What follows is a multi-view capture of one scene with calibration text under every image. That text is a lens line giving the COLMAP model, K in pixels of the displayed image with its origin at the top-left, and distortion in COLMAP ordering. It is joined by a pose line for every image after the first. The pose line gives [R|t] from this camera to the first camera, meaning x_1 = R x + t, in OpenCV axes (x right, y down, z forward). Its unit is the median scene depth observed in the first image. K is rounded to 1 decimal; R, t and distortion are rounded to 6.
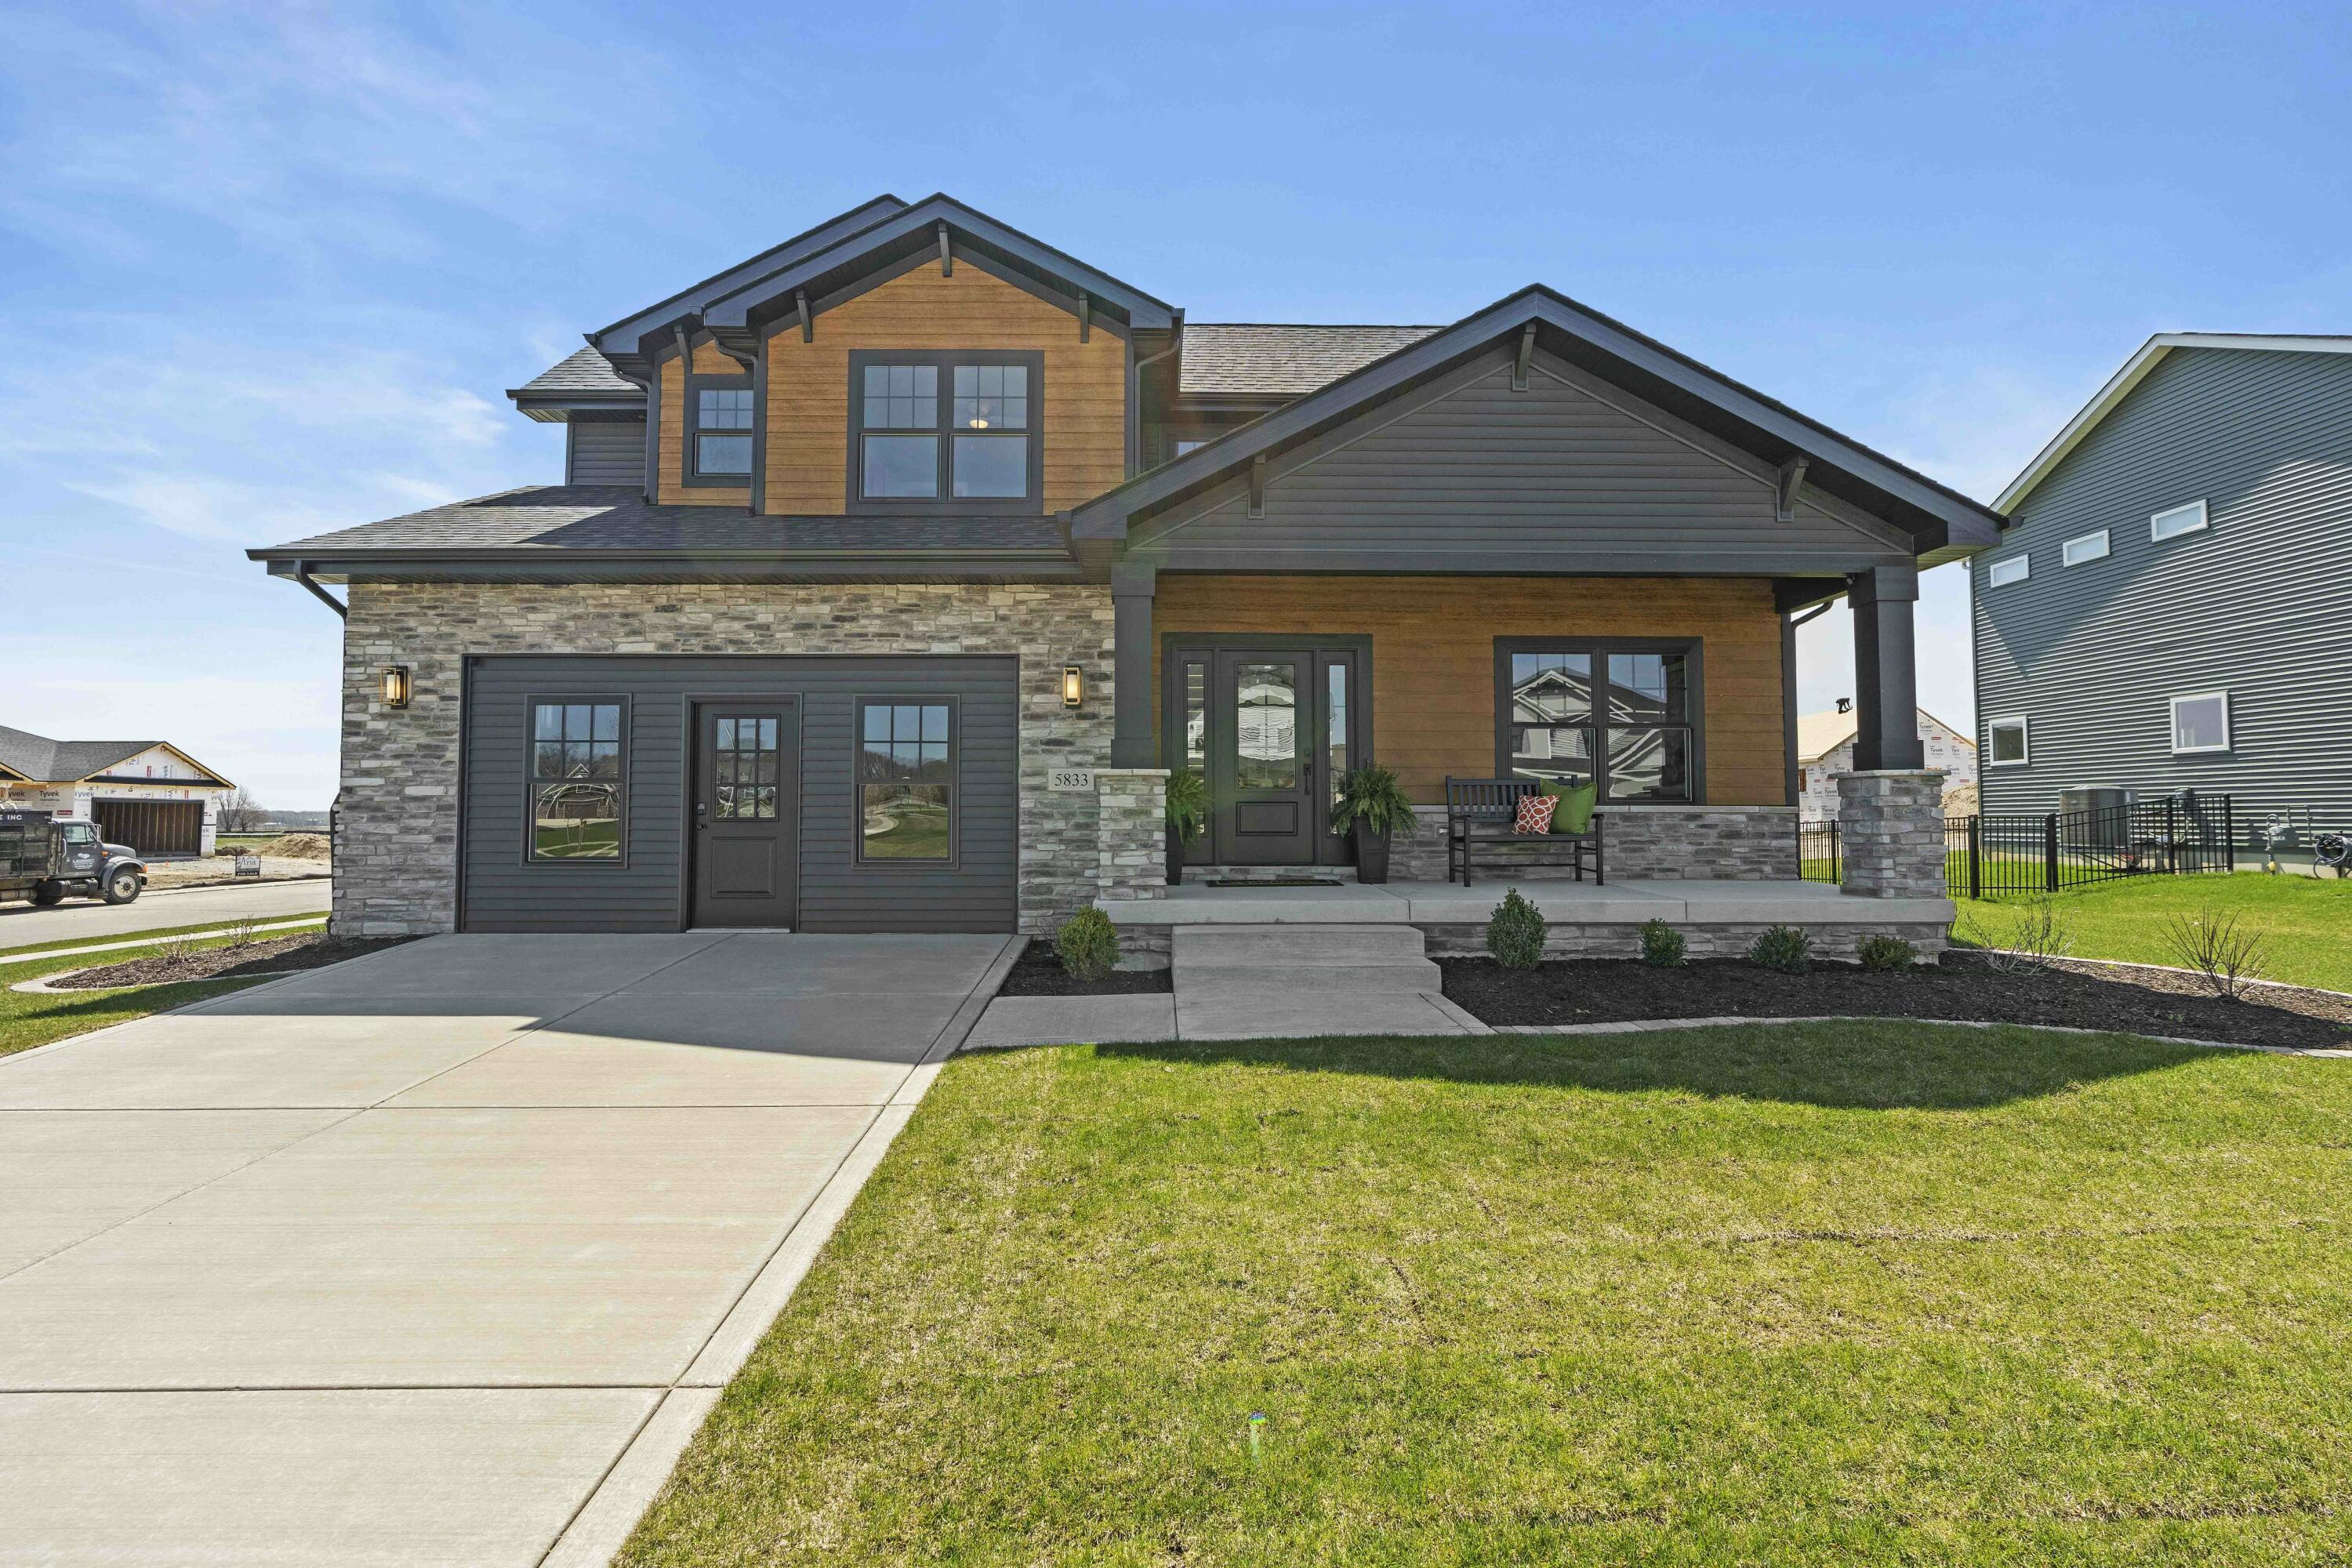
lens RADIAL K [[1055.0, 0, 1173.6], [0, 1055.0, 780.1], [0, 0, 1]] dist [-0.004663, 0.000222]
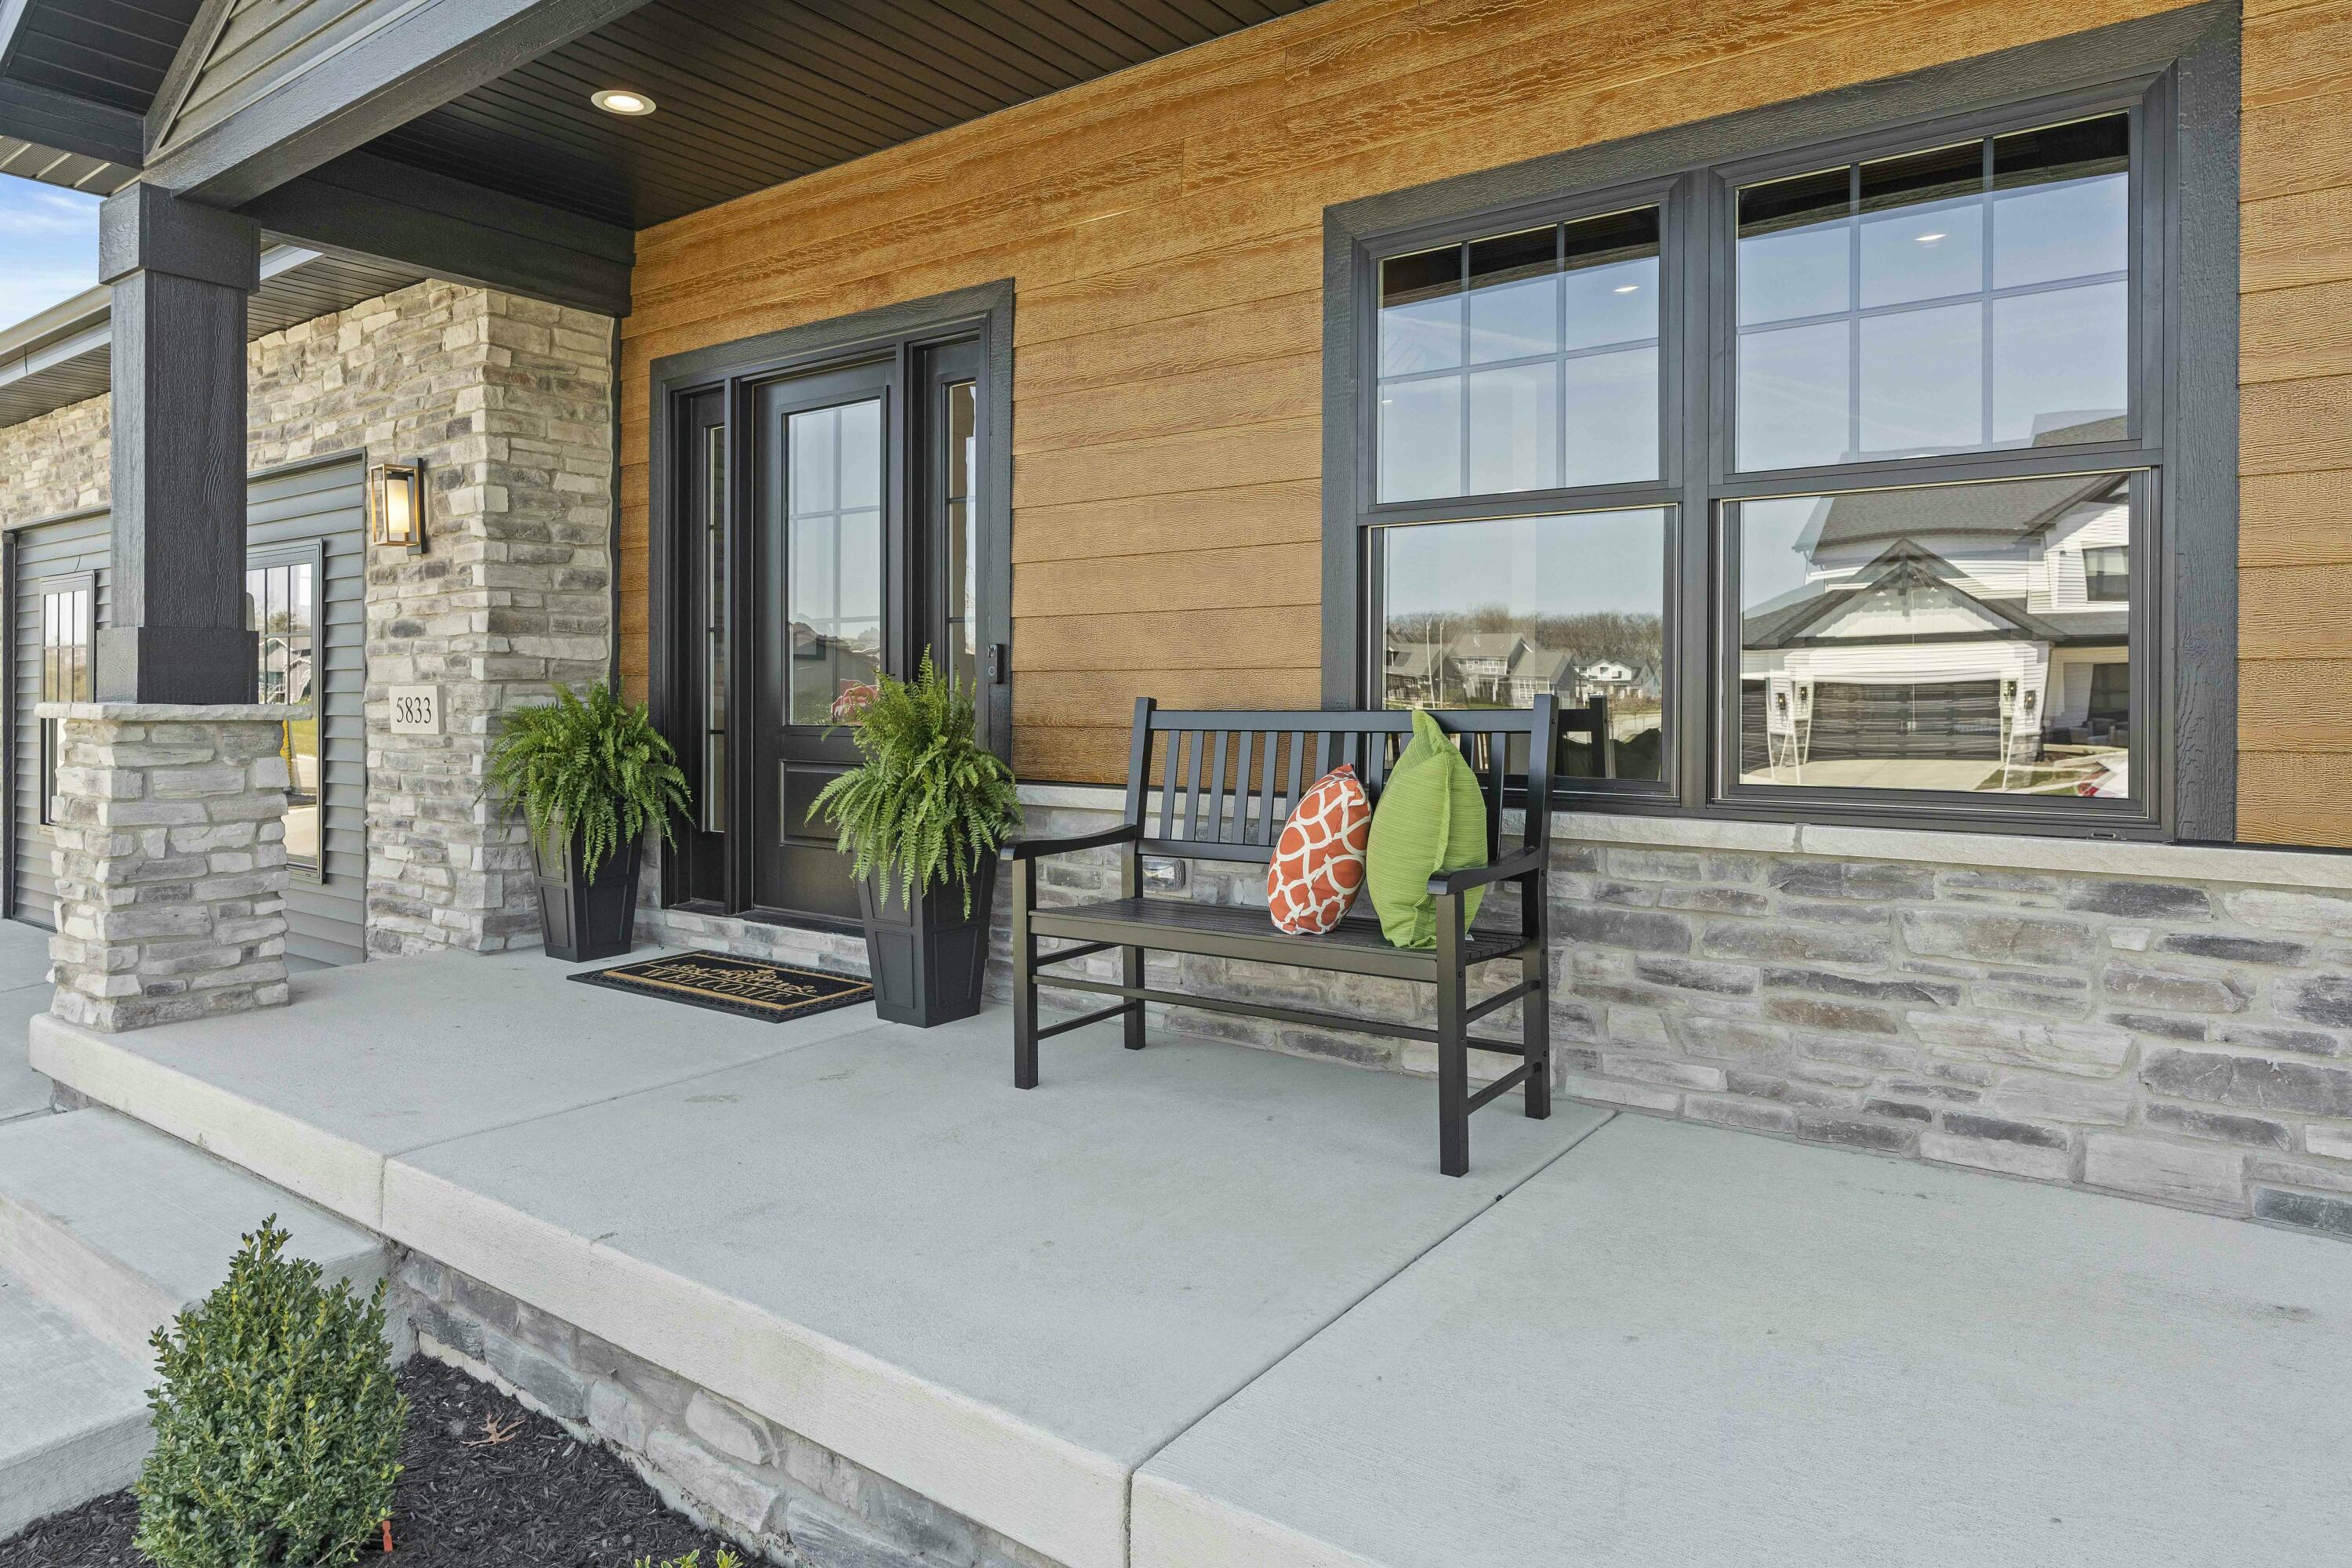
lens RADIAL K [[1460.5, 0, 1158.3], [0, 1460.5, 697.7], [0, 0, 1]] dist [0.003723, 0.000428]
pose [[0.785912, 0.001151, -0.618338, 0.547132], [0.021890, 0.999320, 0.029683, -0.017258], [0.617951, -0.036863, 0.785352, 0.695431]]
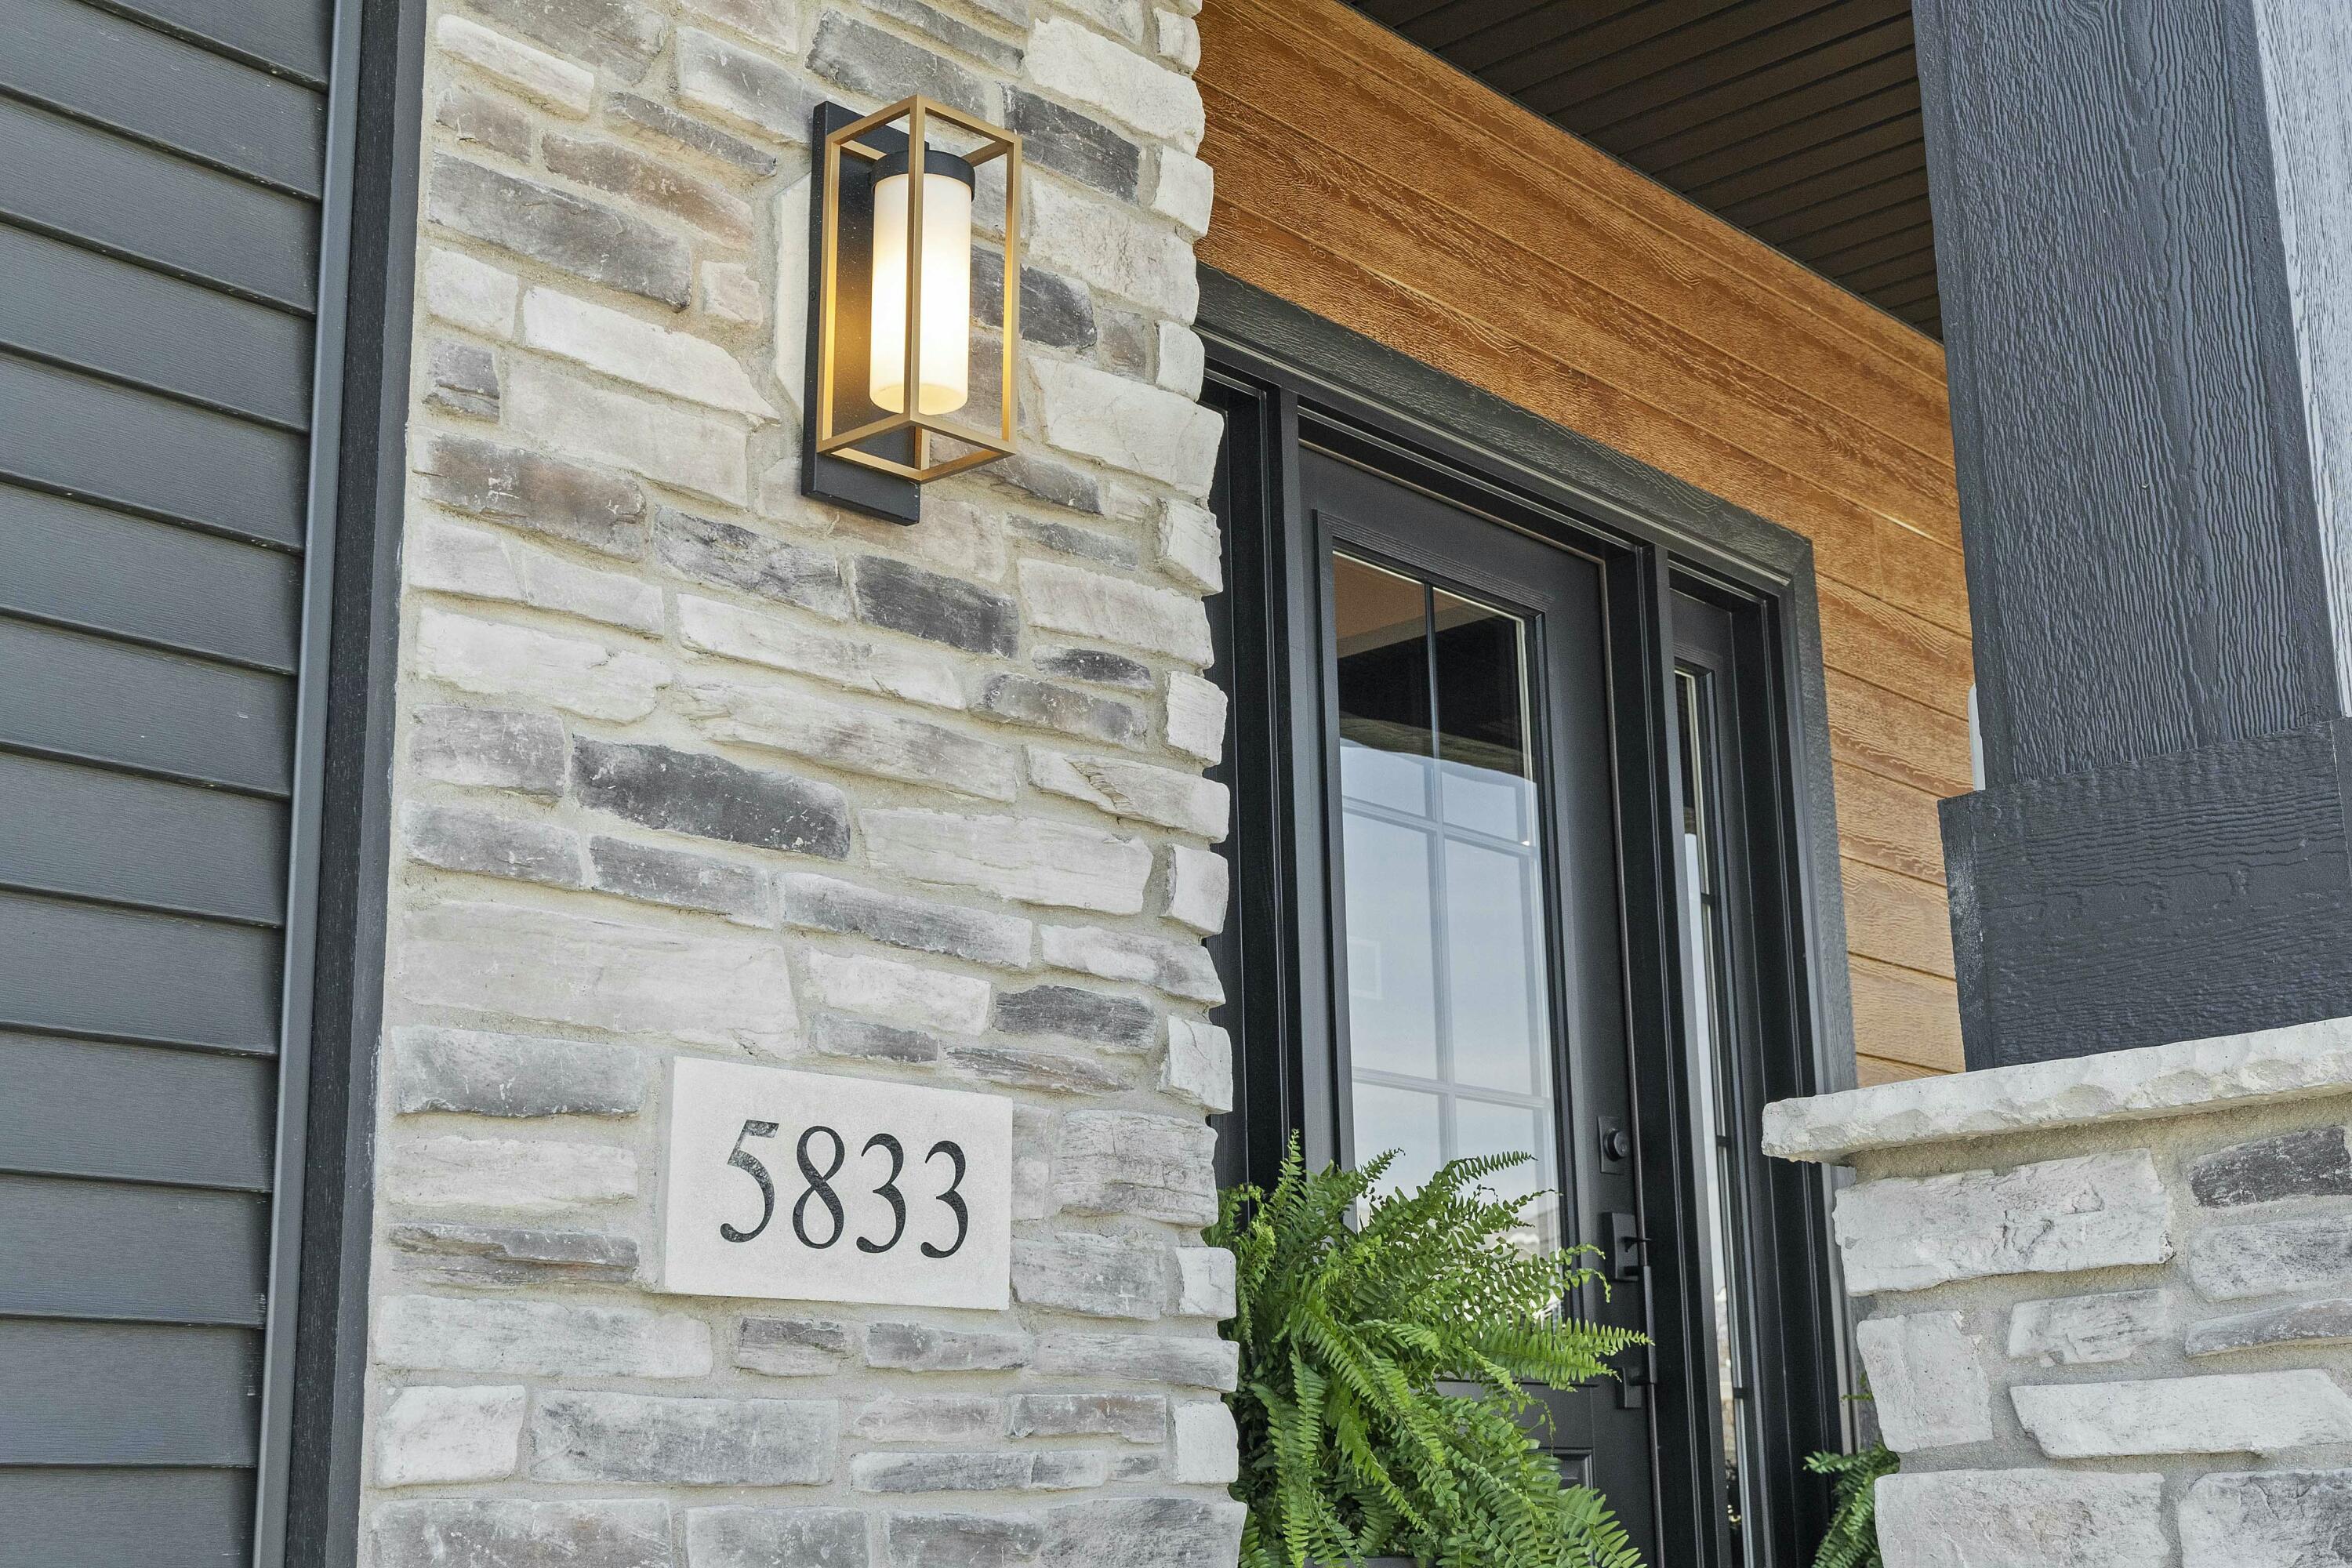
lens RADIAL K [[3036.3, 0, 1173.9], [0, 3036.3, 779.5], [0, 0, 1]] dist [0.003702, 0.000000]
pose [[0.676602, 0.167156, 0.717126, -0.284194], [-0.002326, 0.974374, -0.224923, 0.025867], [-0.736346, 0.150515, 0.659652, 0.779472]]
